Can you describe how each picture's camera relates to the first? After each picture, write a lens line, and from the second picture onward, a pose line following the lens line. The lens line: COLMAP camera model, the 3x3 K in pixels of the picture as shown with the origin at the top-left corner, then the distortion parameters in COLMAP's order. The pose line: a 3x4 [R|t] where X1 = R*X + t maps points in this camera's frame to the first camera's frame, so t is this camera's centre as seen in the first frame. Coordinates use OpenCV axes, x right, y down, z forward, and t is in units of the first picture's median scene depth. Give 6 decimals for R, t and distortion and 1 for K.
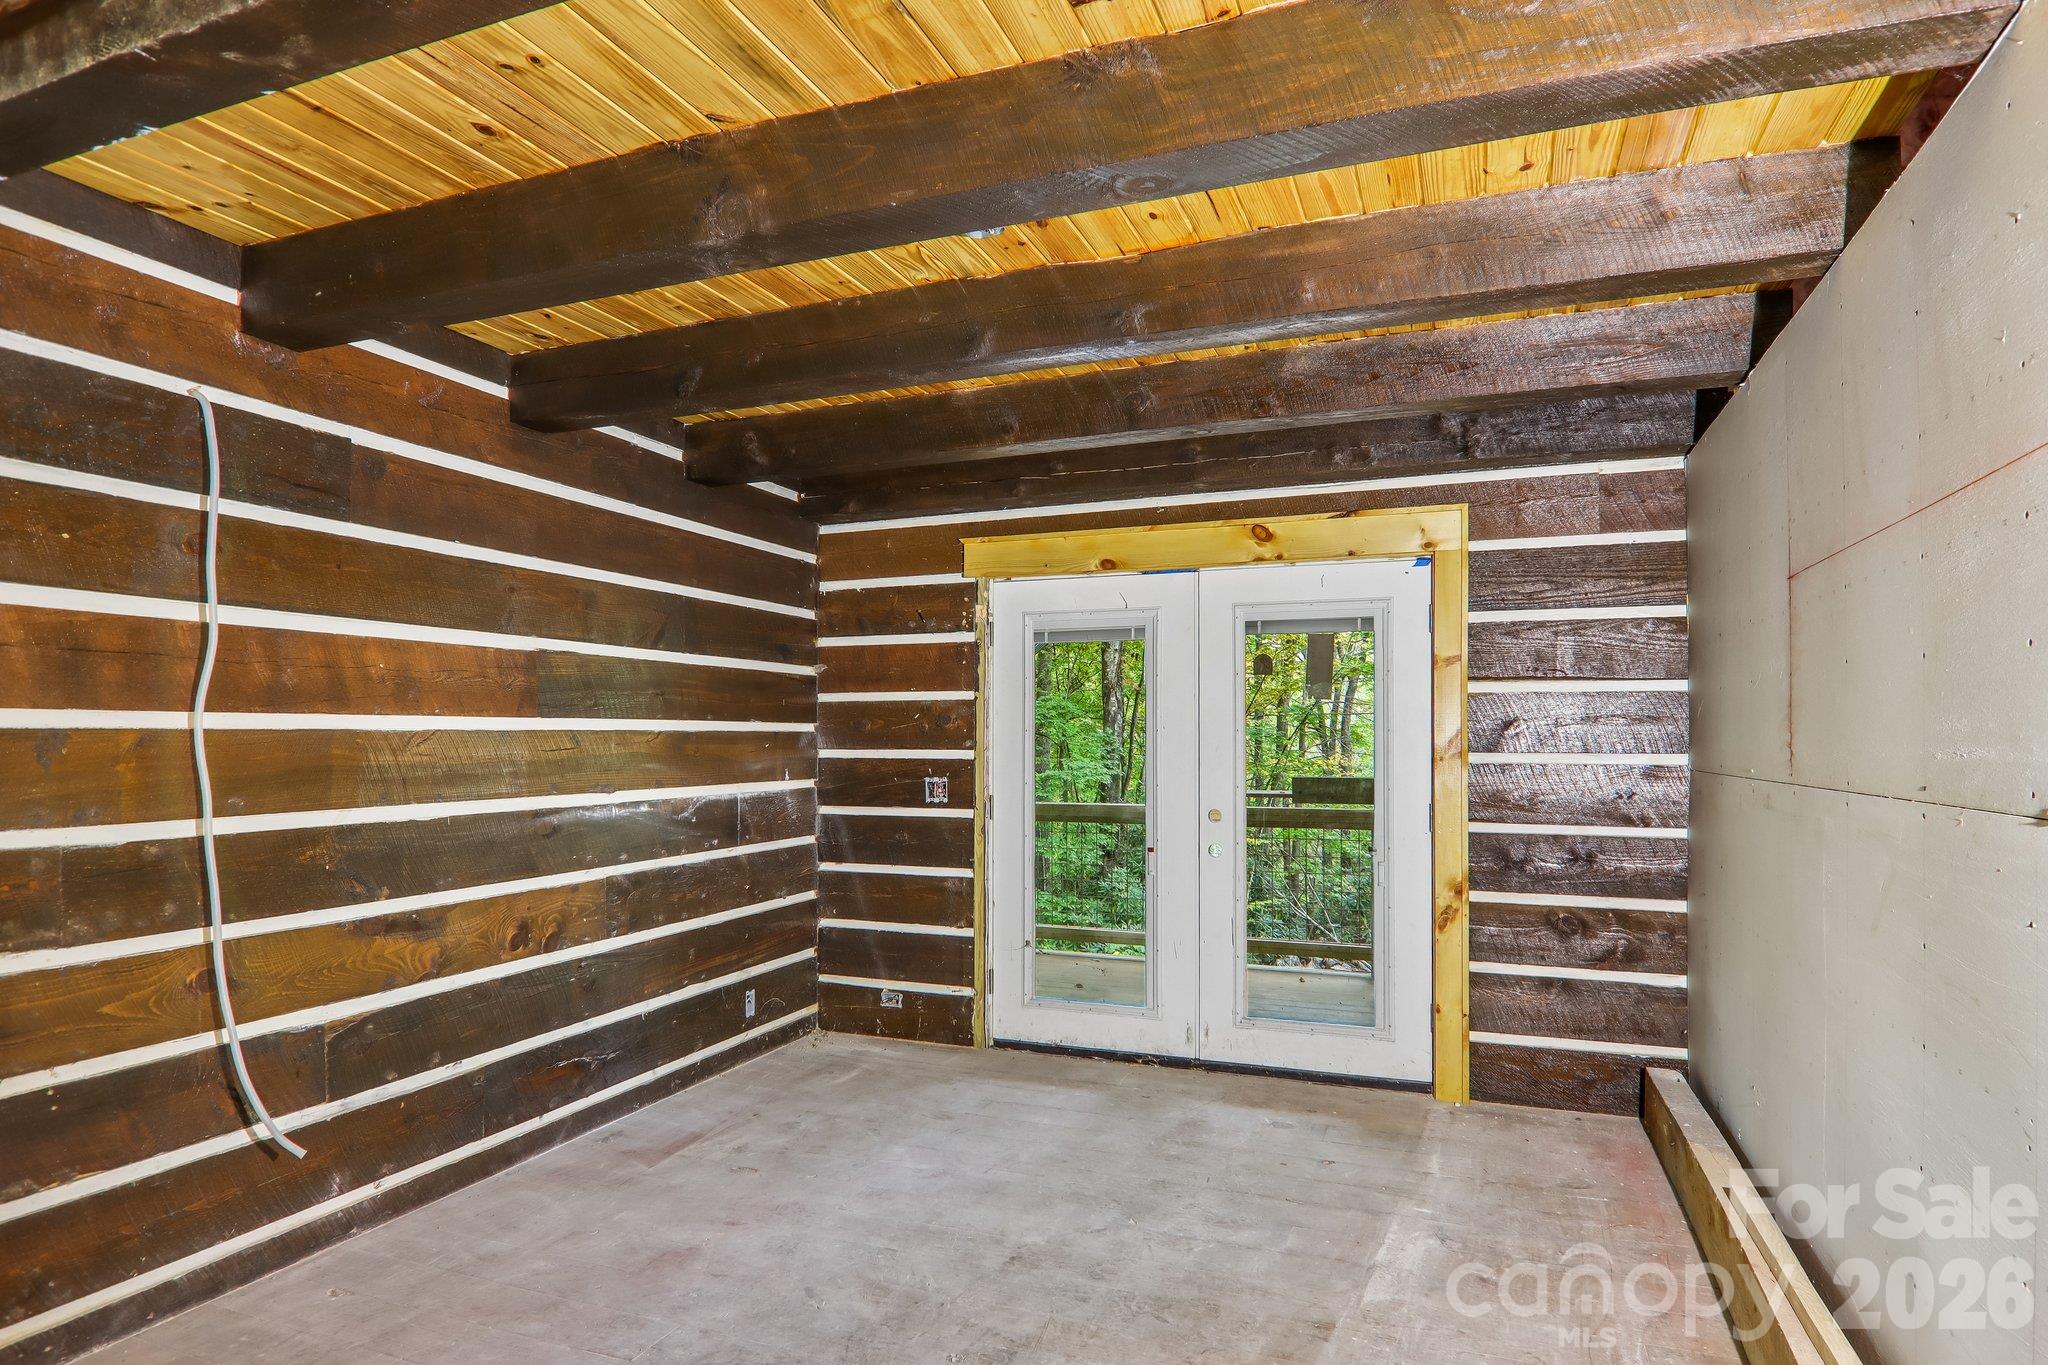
lens RADIAL K [[1149.7, 0, 1024.1], [0, 1149.7, 687.7], [0, 0, 1]] dist [0.002984, -0.015853]
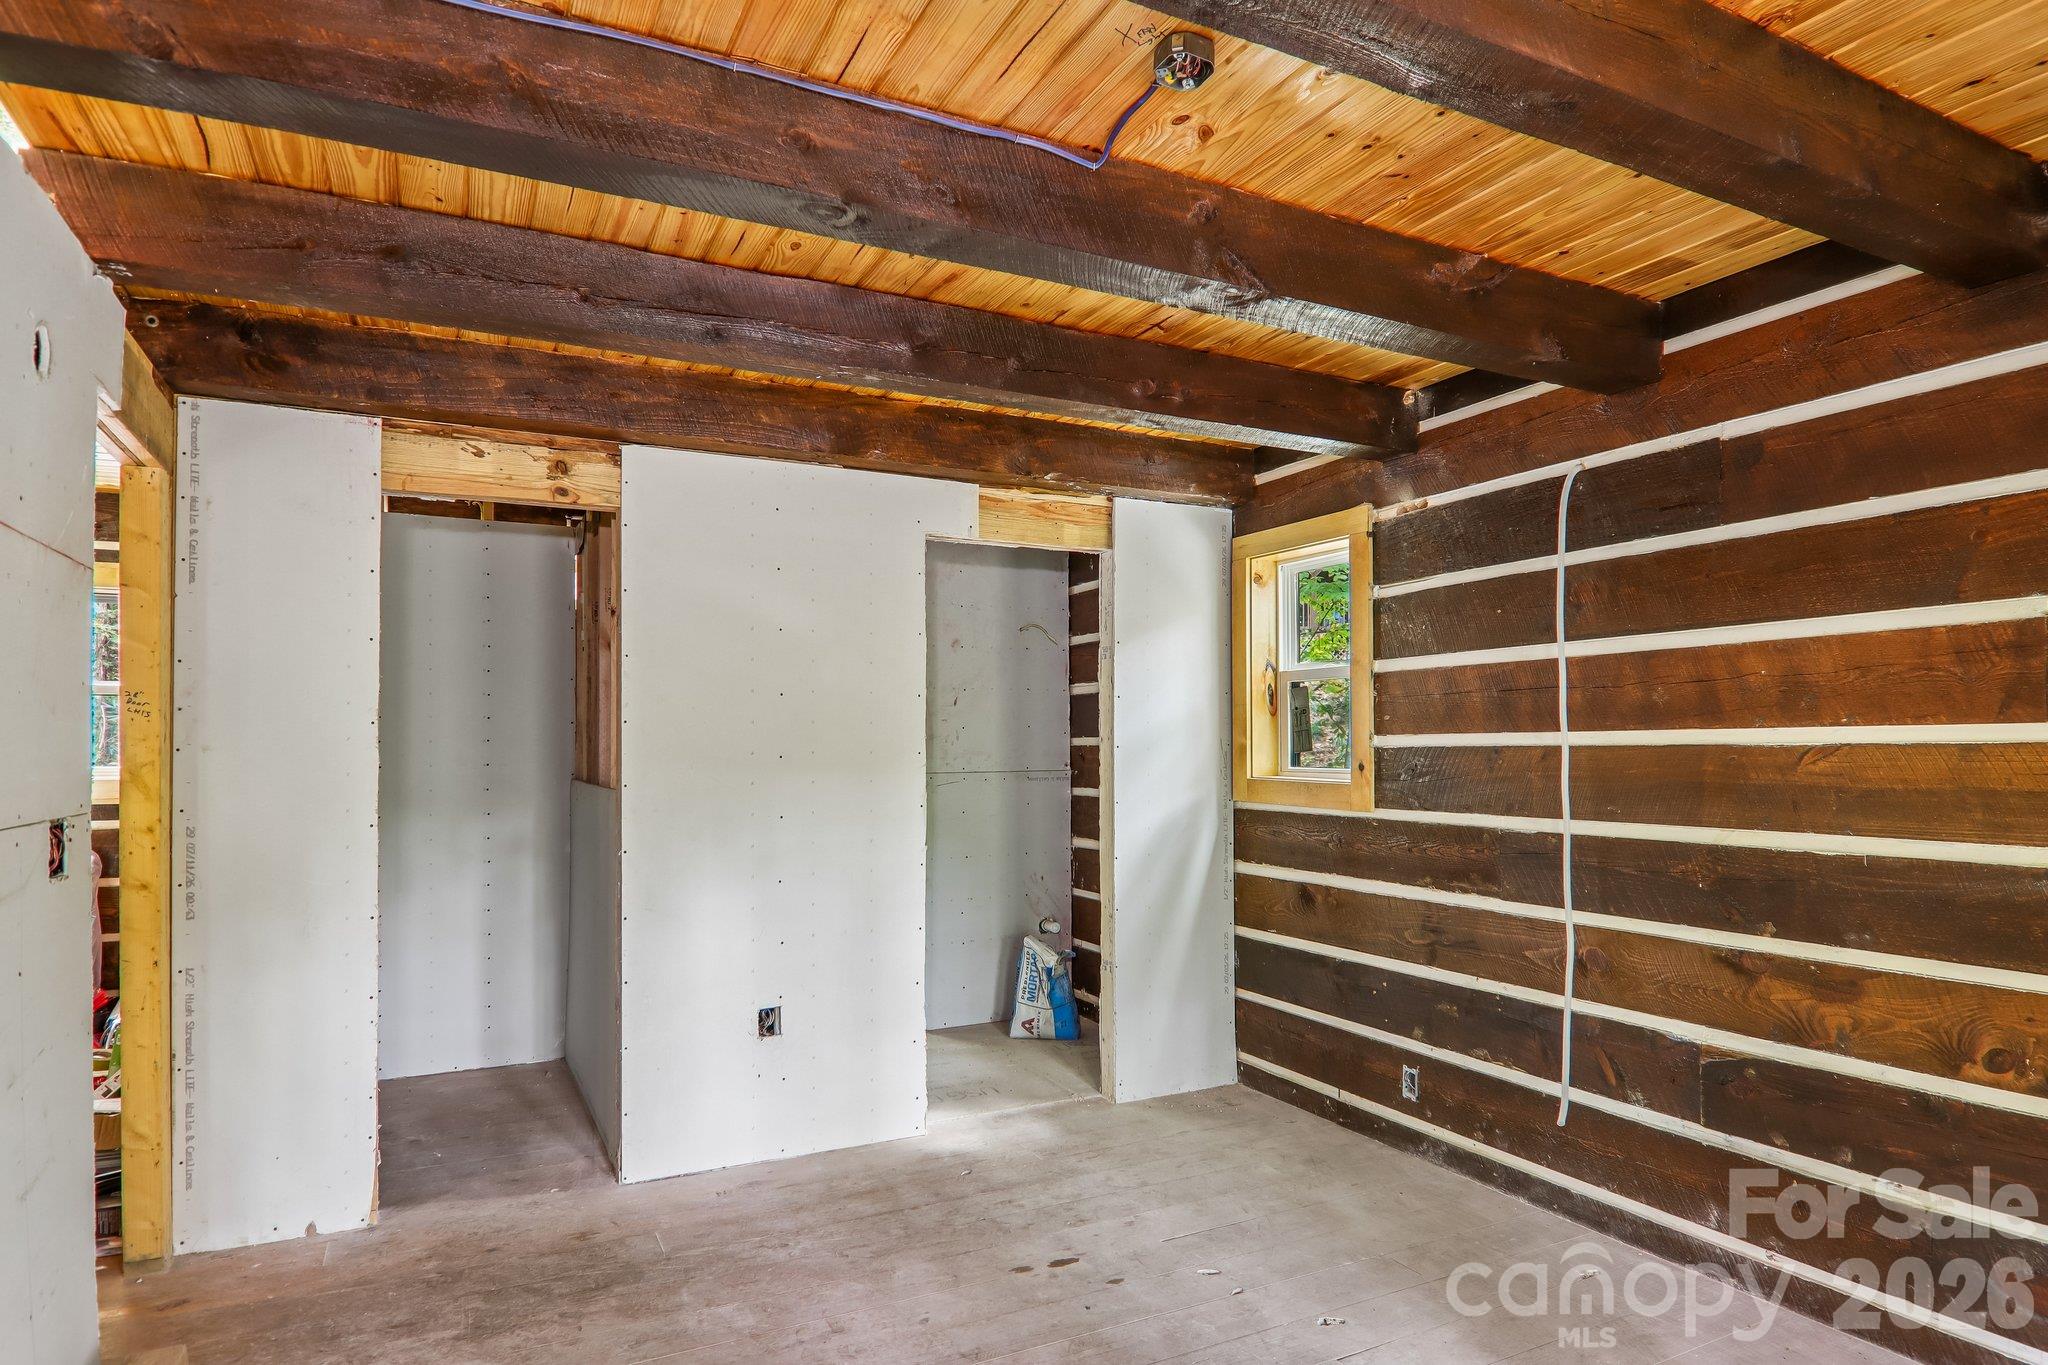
lens RADIAL K [[1149.7, 0, 1024.2], [0, 1149.7, 686.9], [0, 0, 1]] dist [0.002984, -0.015853]
pose [[-0.659091, -0.030645, -0.751439, 0.514340], [0.040840, 0.996237, -0.076449, 0.038430], [0.750954, -0.081076, -0.655359, 1.215069]]
